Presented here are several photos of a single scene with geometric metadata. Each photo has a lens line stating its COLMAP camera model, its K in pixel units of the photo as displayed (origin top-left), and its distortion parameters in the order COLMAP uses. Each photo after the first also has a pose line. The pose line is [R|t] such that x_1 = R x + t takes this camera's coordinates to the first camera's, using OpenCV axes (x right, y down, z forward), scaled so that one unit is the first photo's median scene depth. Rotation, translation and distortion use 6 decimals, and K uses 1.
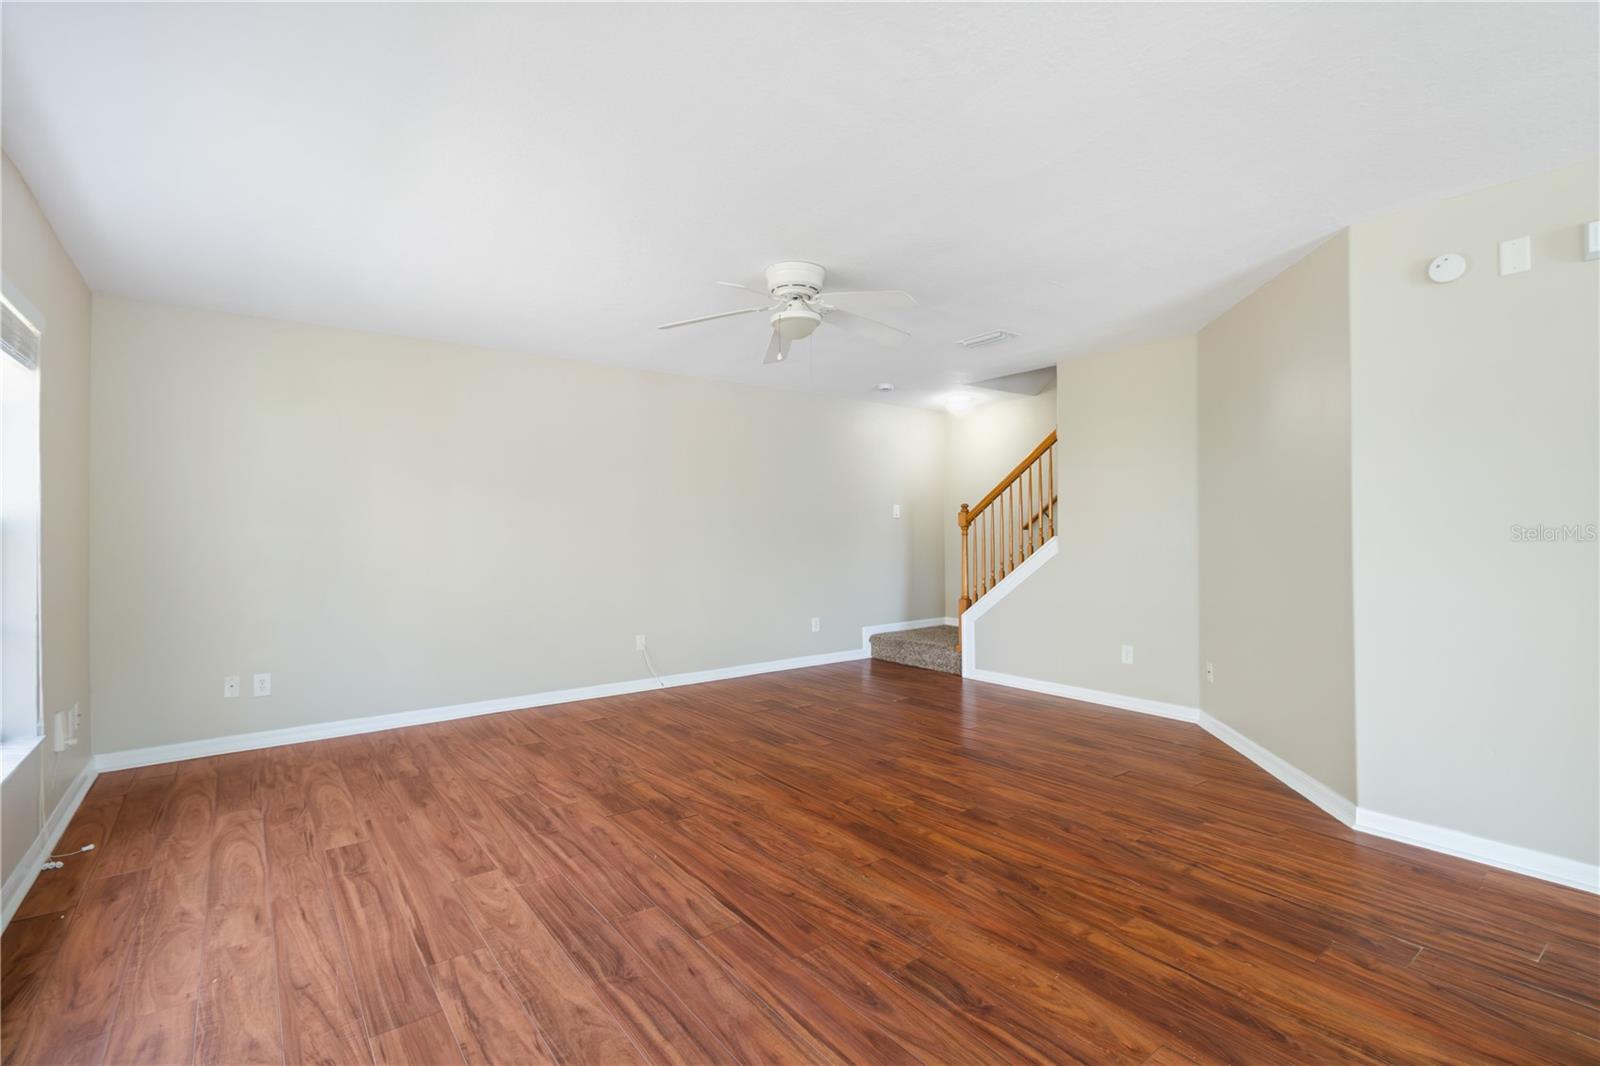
lens RADIAL K [[752.3, 0, 787.4], [0, 752.3, 520.7], [0, 0, 1]] dist [0.008133, -0.001084]
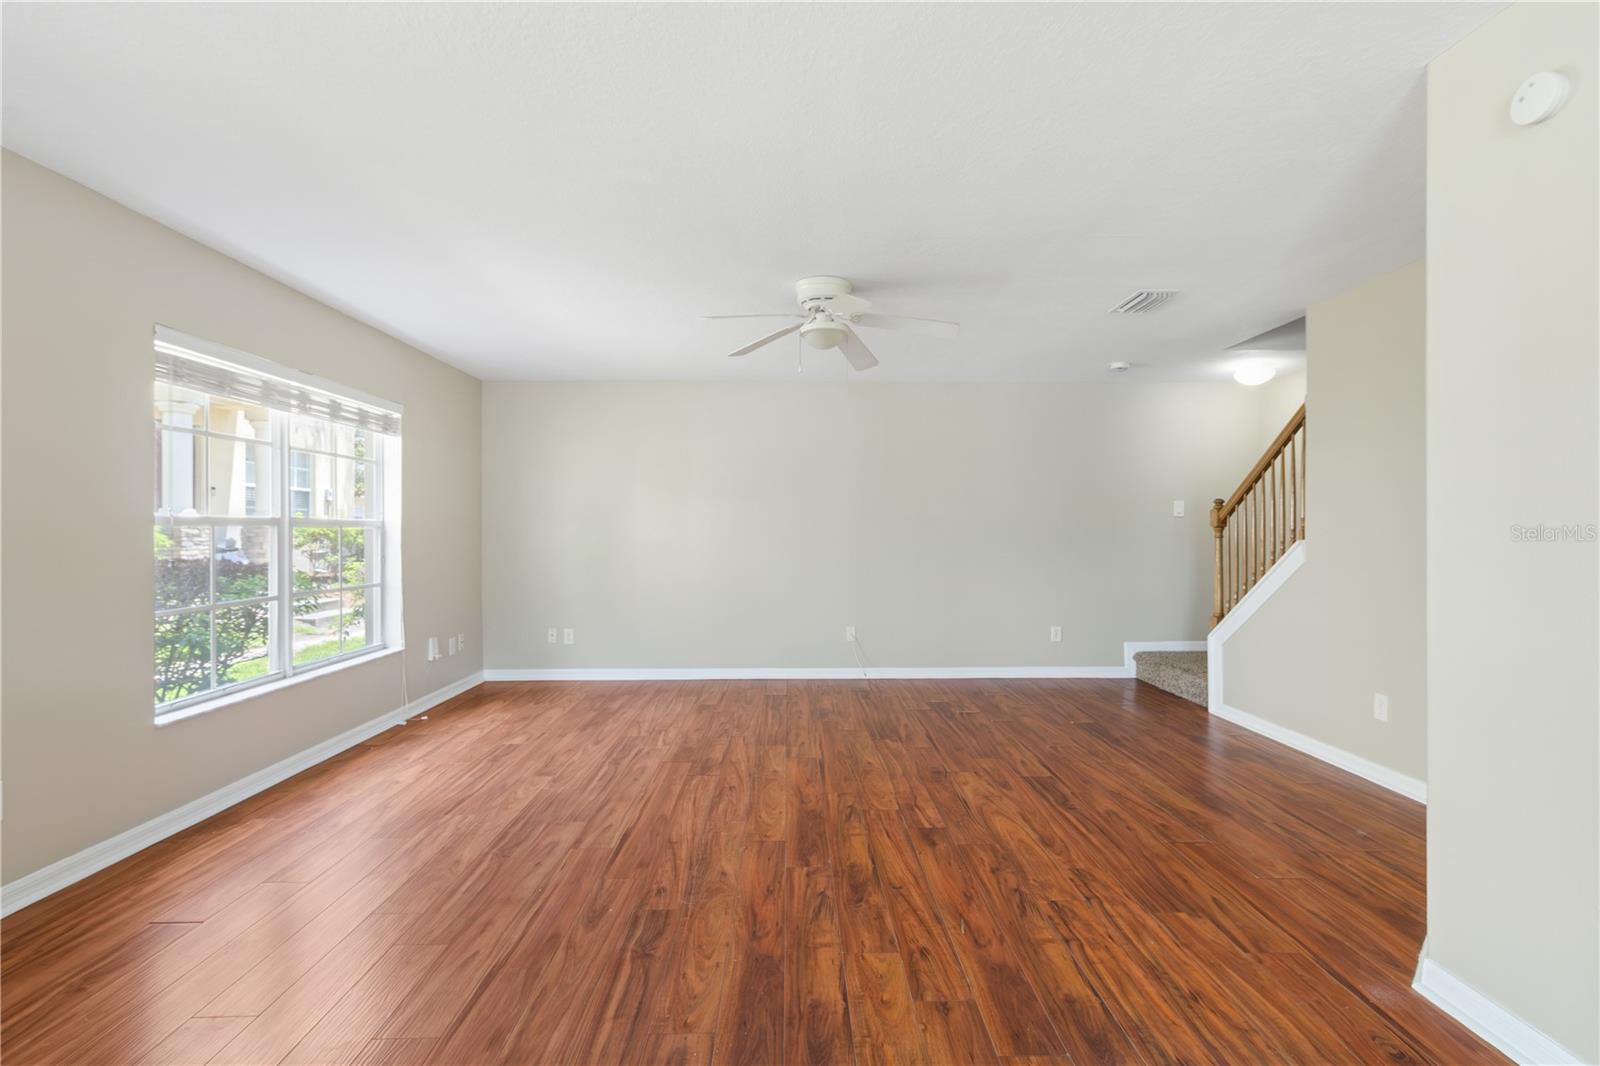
lens RADIAL K [[752.3, 0, 788.4], [0, 752.3, 540.3], [0, 0, 1]] dist [0.008133, -0.001084]
pose [[0.801459, 0.013547, -0.597896, 0.686346], [0.003478, 0.999621, 0.027313, -0.005120], [0.598039, -0.023970, 0.801108, 0.144392]]
